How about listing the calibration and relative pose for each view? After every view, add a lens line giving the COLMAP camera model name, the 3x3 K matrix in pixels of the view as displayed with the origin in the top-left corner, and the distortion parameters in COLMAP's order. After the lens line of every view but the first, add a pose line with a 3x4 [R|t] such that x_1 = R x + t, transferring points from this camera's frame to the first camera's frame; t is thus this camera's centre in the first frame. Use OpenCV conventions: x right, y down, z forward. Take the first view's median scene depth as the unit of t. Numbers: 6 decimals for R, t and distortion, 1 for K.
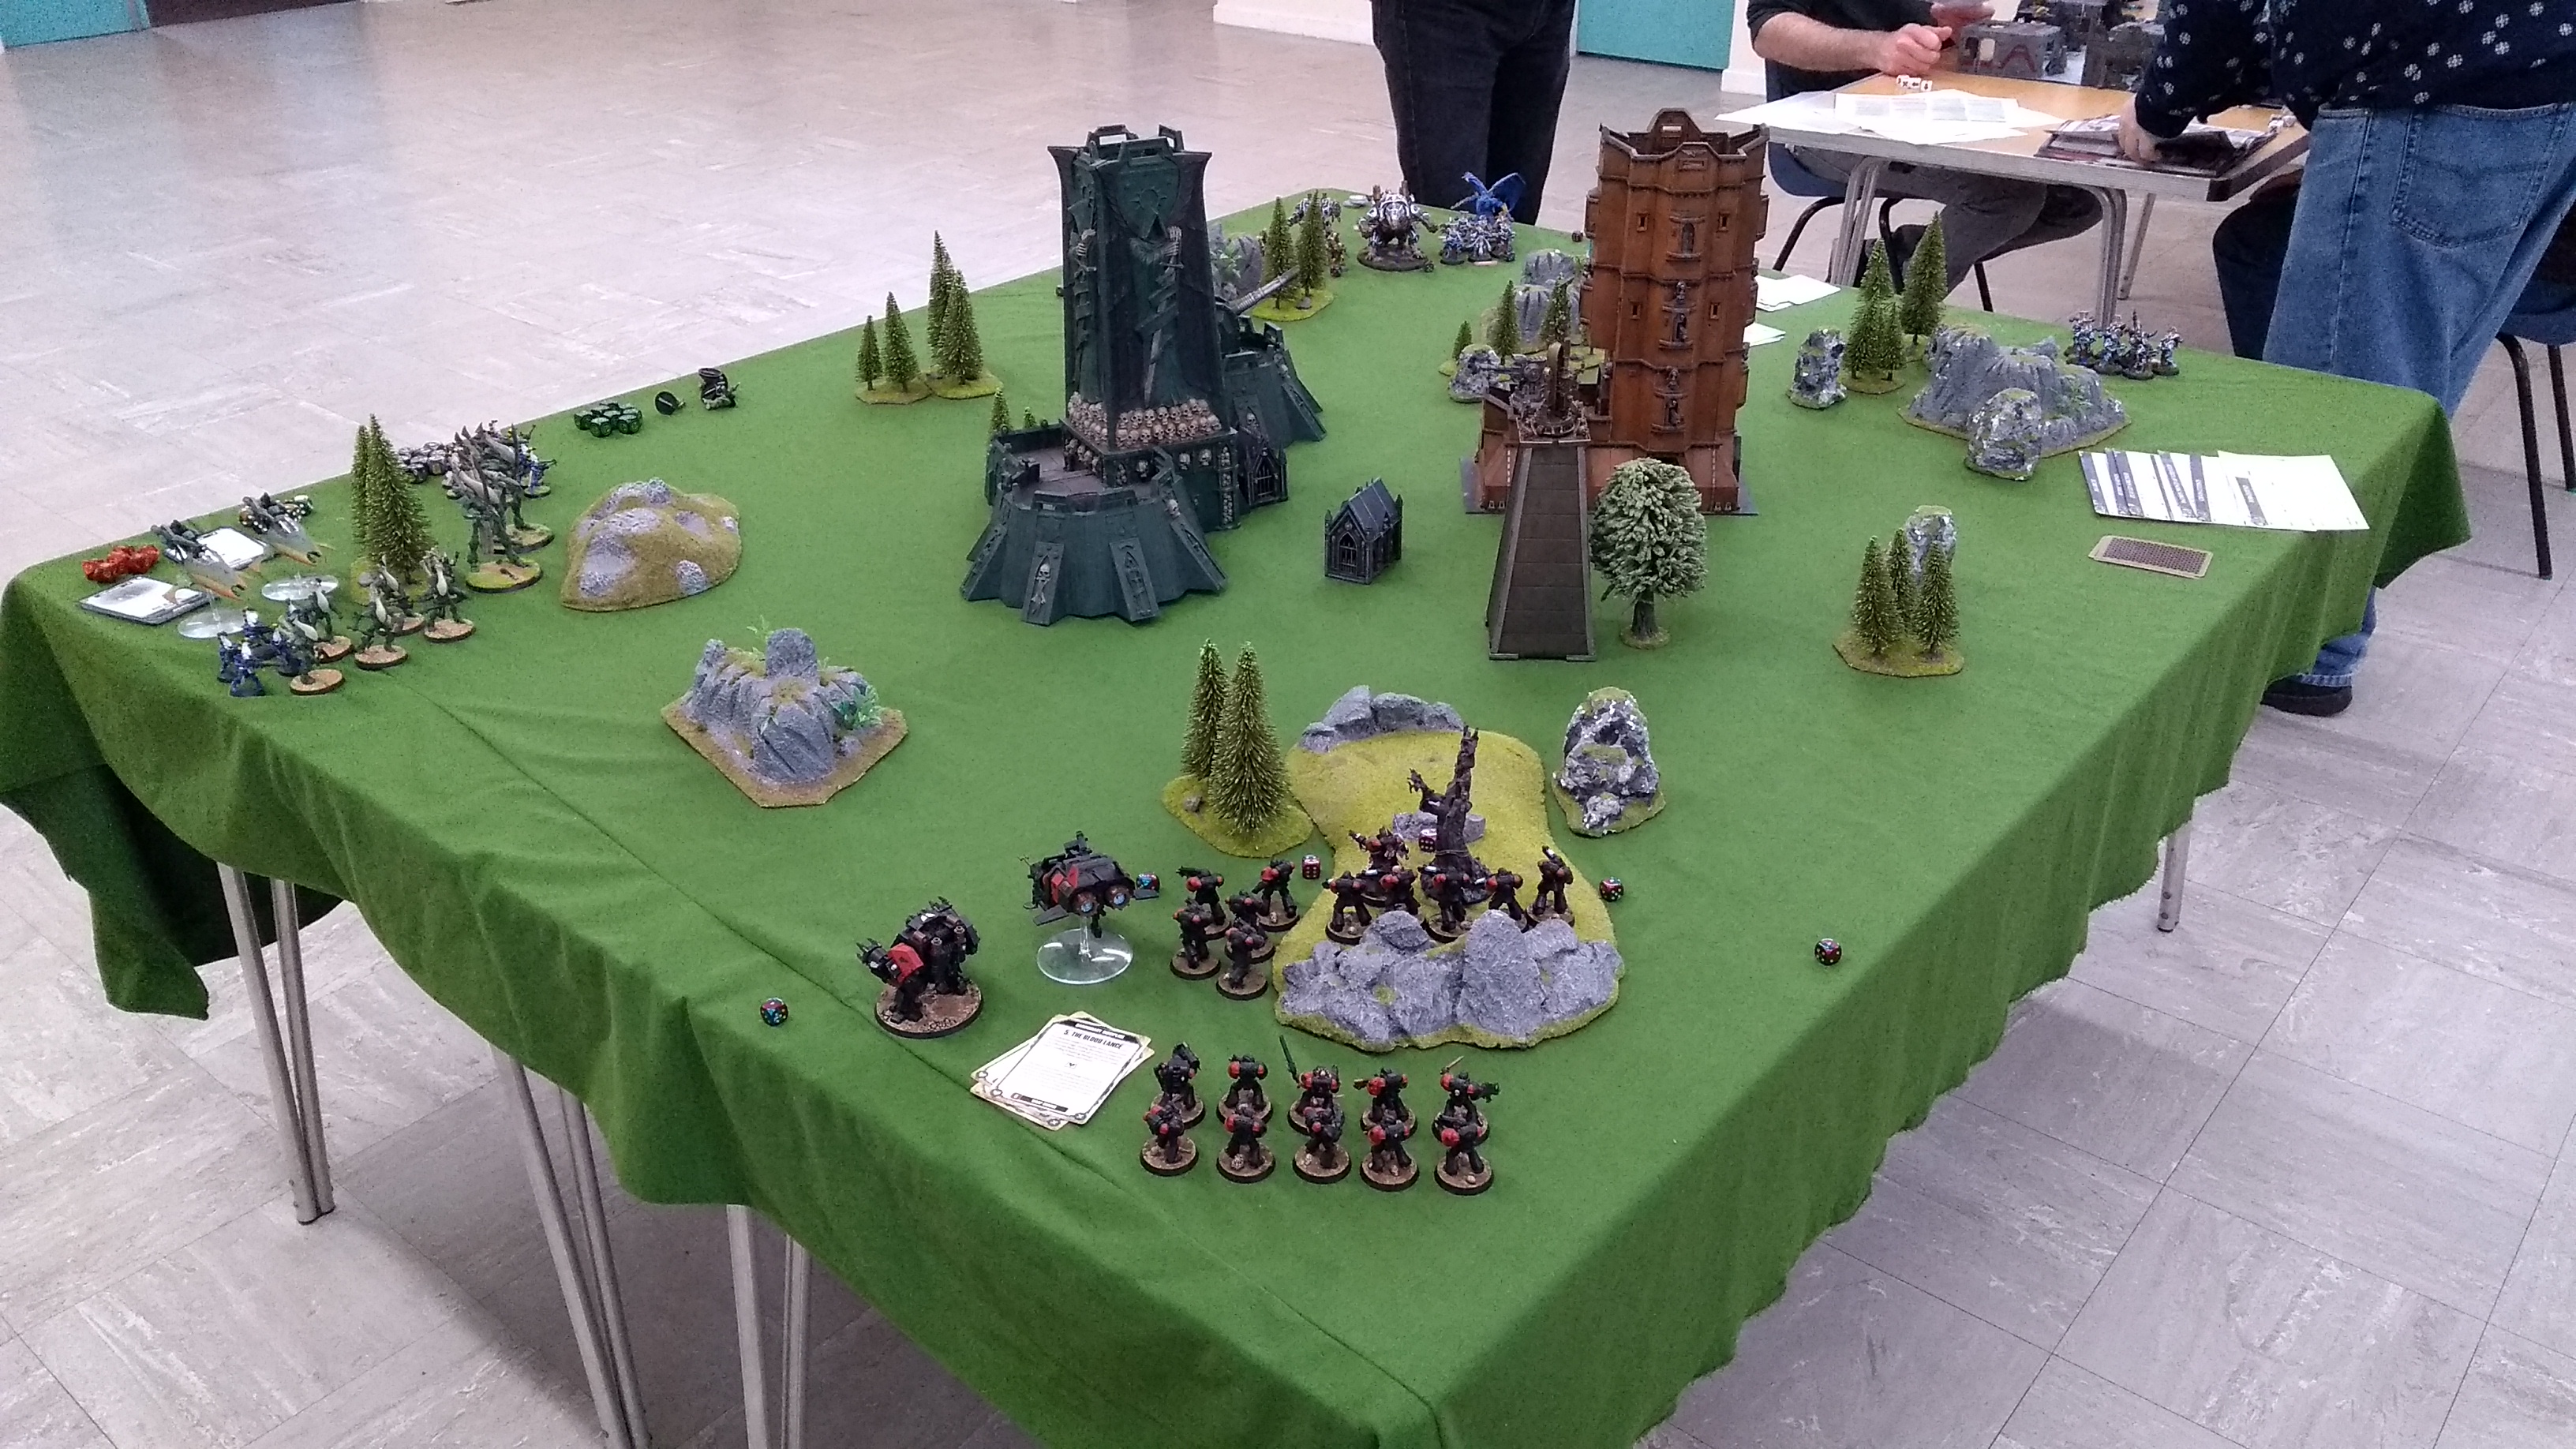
lens RADIAL K [[1892.8, 0, 1288.0], [0, 1892.8, 724.5], [0, 0, 1]] dist [0.044077, -0.007593]
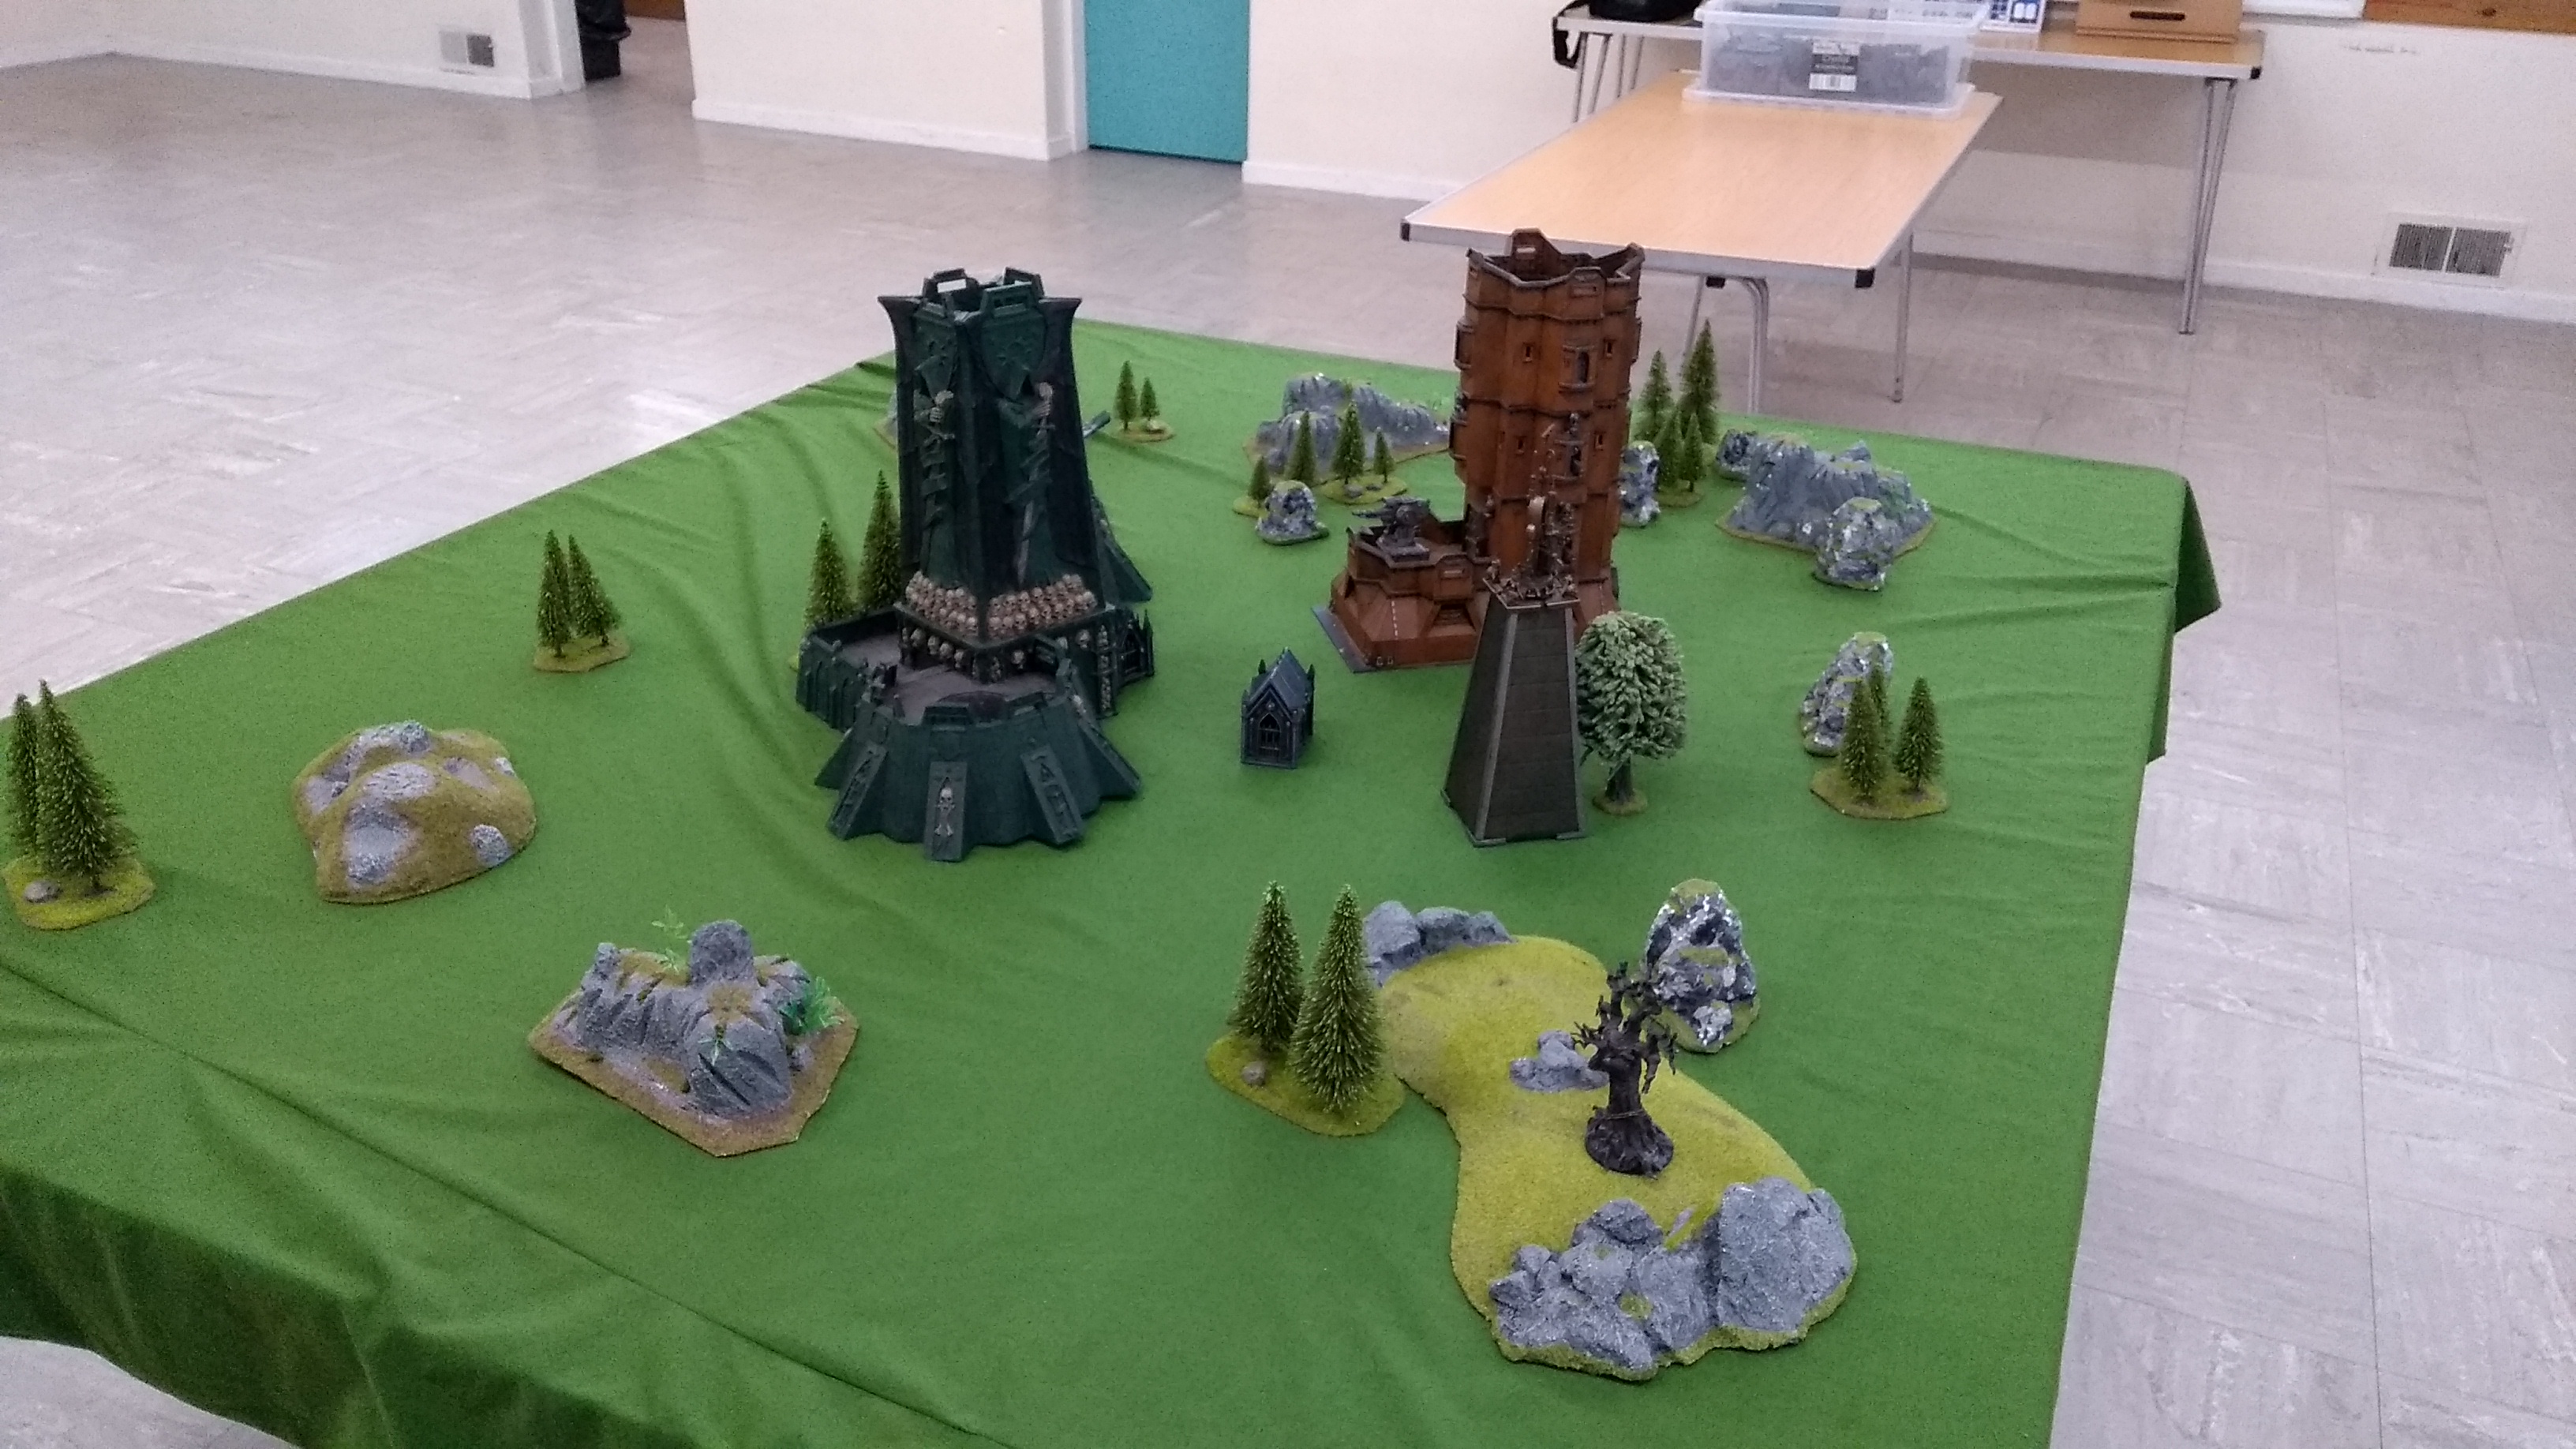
lens RADIAL K [[1920.9, 0, 1288.0], [0, 1920.9, 724.5], [0, 0, 1]] dist [0.074240, -0.081978]
pose [[0.963293, -0.094512, 0.251266, -0.184829], [0.106198, 0.993786, -0.033334, -0.064565], [-0.246554, 0.058794, 0.967344, 0.126254]]
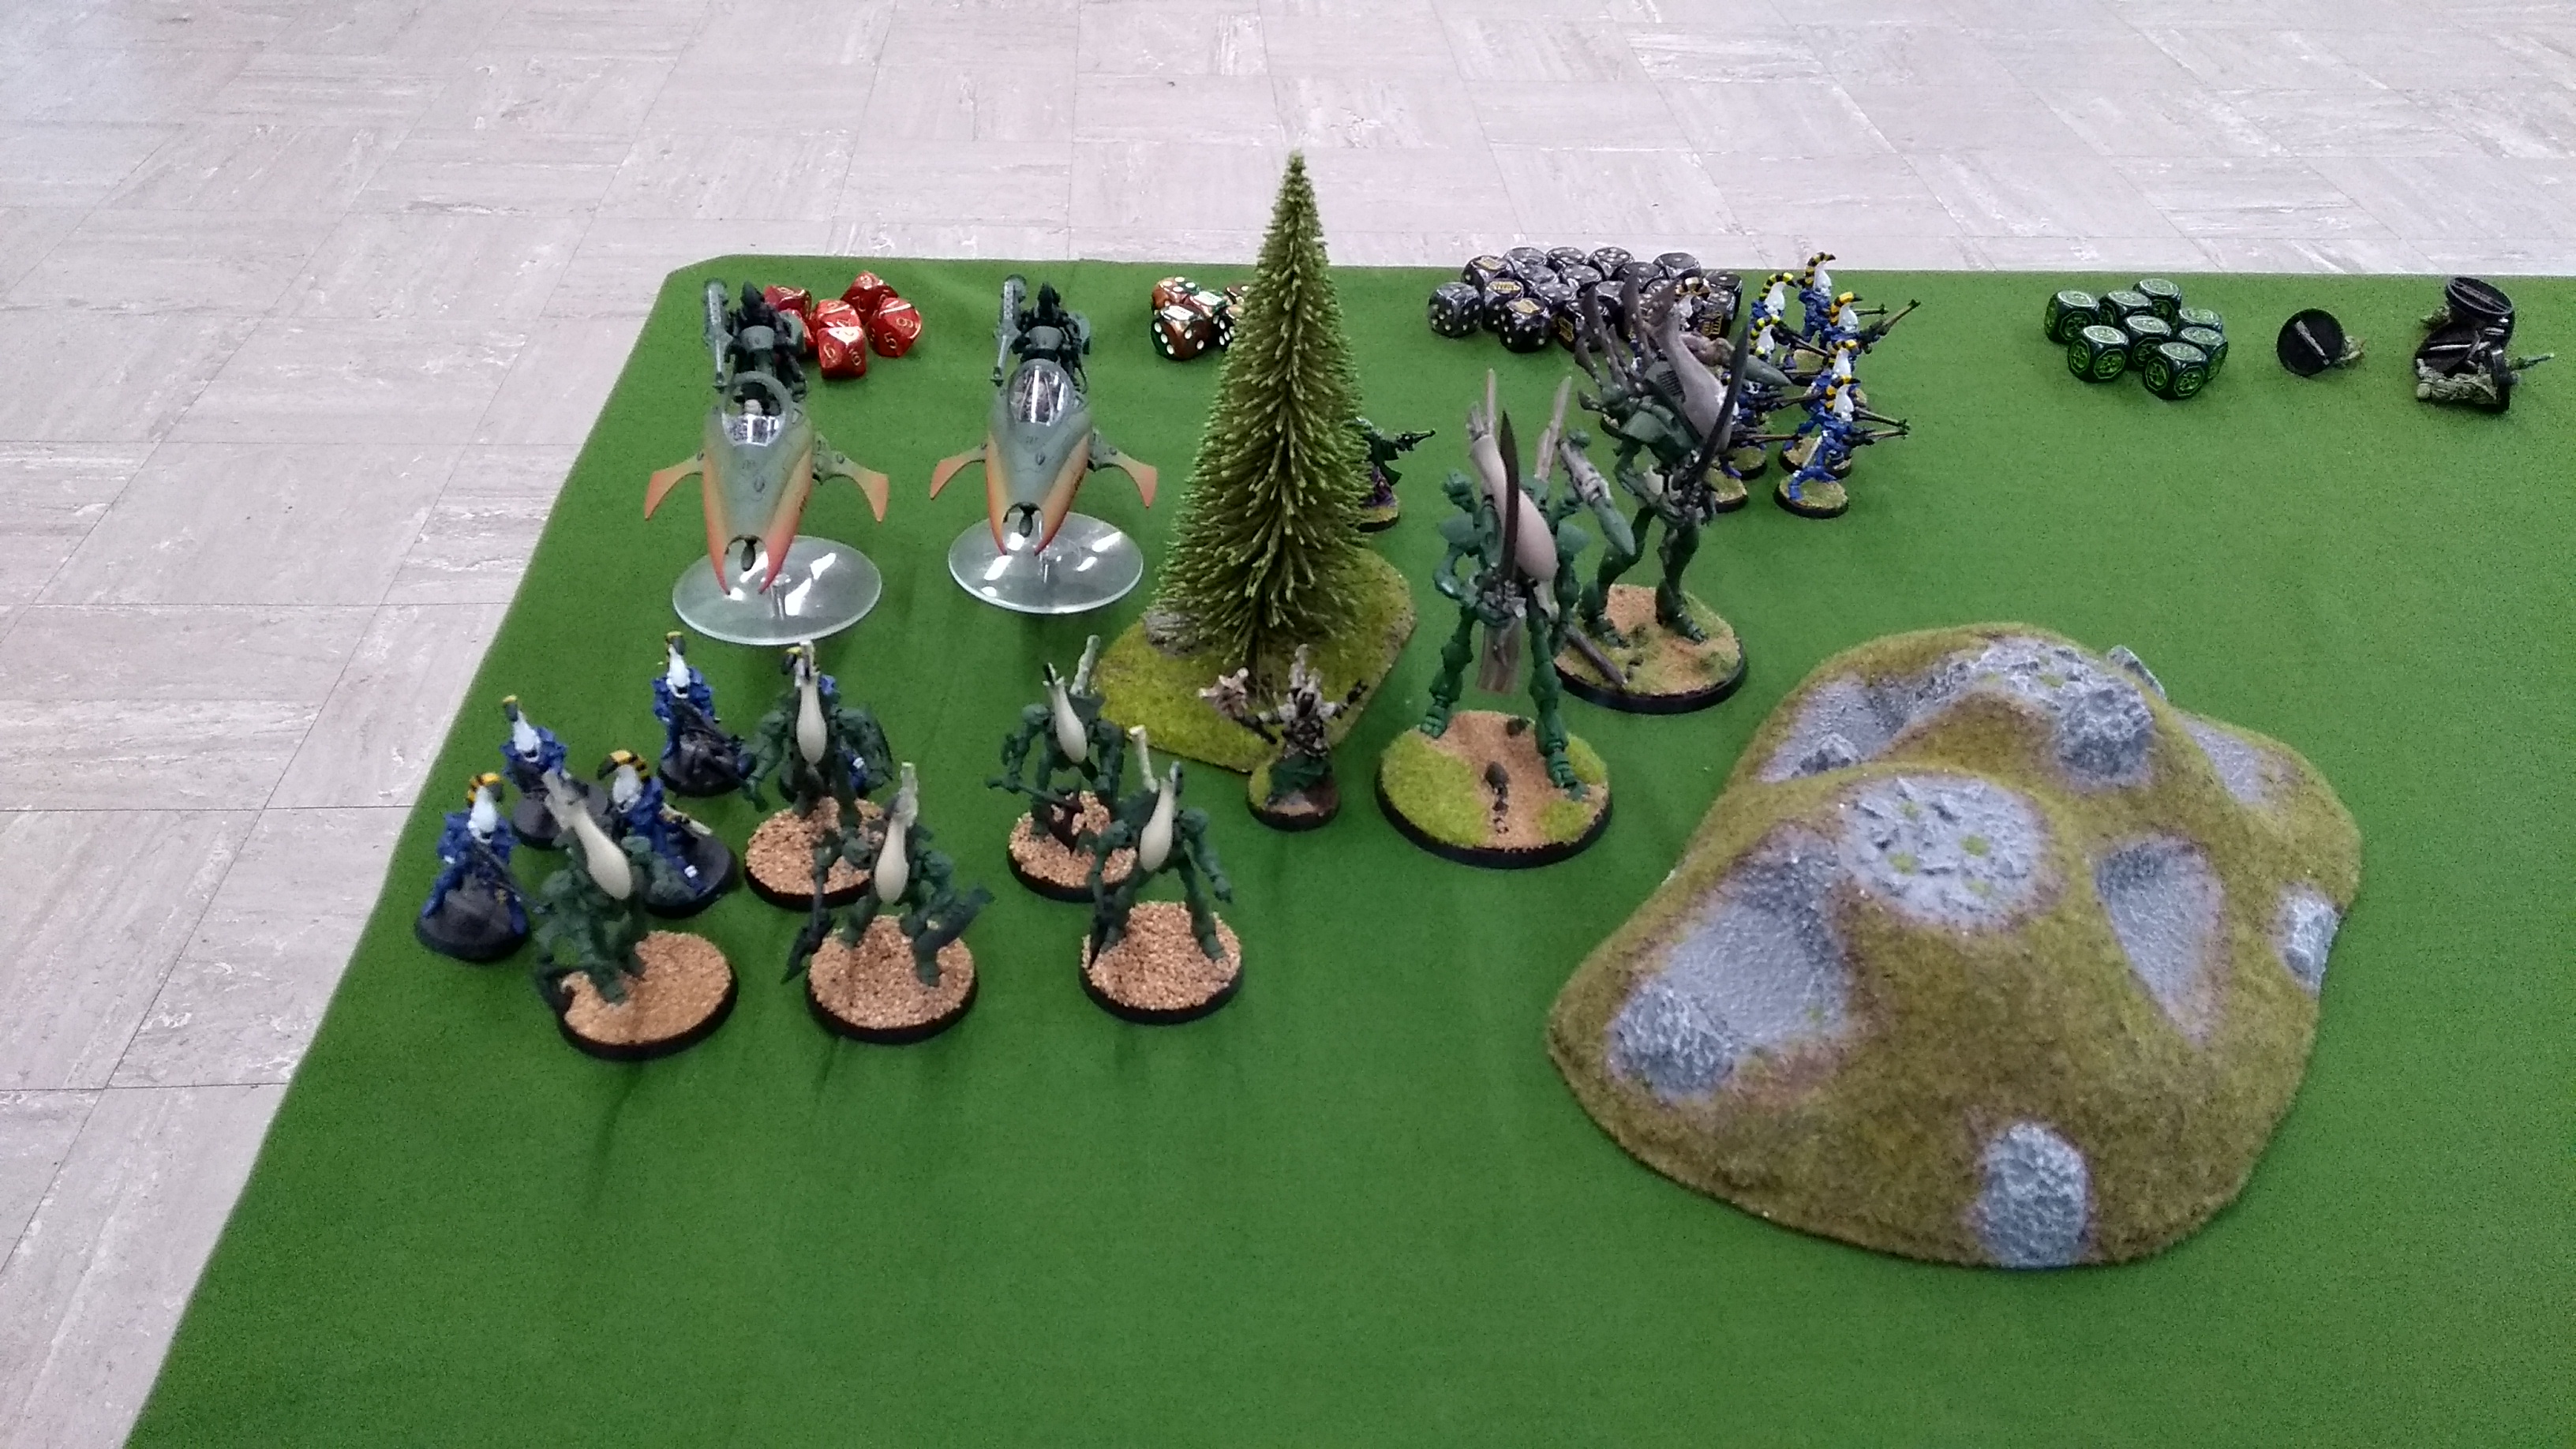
lens RADIAL K [[2056.8, 0, 1288.0], [0, 2056.8, 724.5], [0, 0, 1]] dist [0.010118, 0.006144]
pose [[0.680732, 0.453923, -0.574942, -0.247963], [-0.392822, 0.888678, 0.236520, -0.148275], [0.618301, 0.064843, 0.783262, 0.716356]]
